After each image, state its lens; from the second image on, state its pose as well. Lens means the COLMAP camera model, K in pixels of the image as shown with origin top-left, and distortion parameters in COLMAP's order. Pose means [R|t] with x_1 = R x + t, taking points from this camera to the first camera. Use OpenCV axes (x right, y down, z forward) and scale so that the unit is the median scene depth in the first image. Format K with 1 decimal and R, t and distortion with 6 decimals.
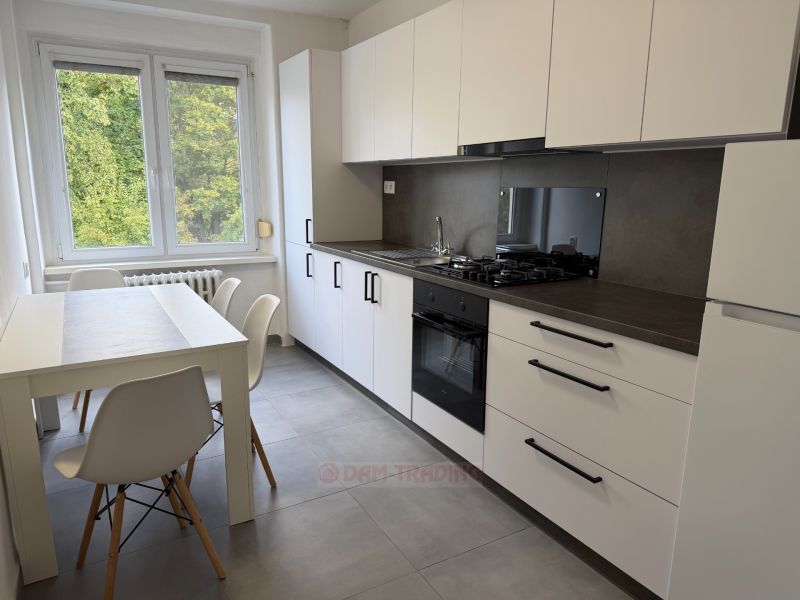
lens RADIAL K [[568.3, 0, 400.0], [0, 568.3, 300.0], [0, 0, 1]] dist [0.057026, -0.067044]
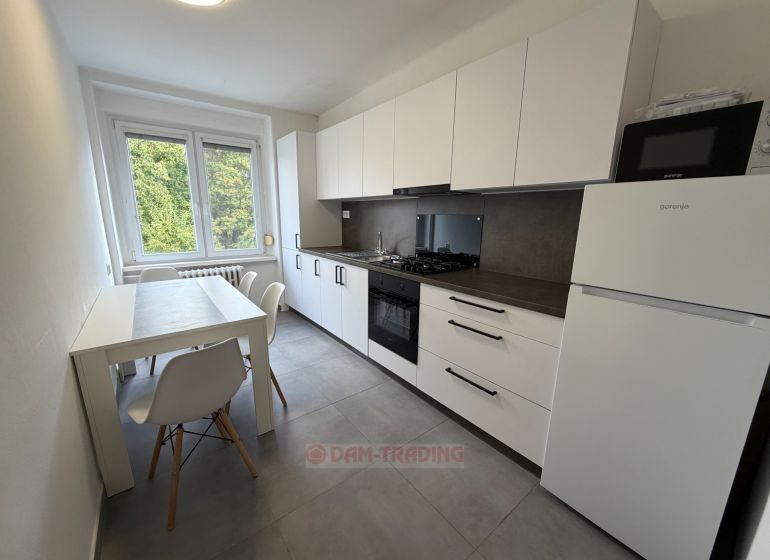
lens RADIAL K [[311.1, 0, 385.0], [0, 311.1, 280.0], [0, 0, 1]] dist [0.000371, 0.000002]
pose [[0.990689, -0.025510, 0.133731, -0.046395], [0.024588, 0.999661, 0.008542, -0.014875], [-0.133903, -0.005174, 0.990981, 0.103183]]
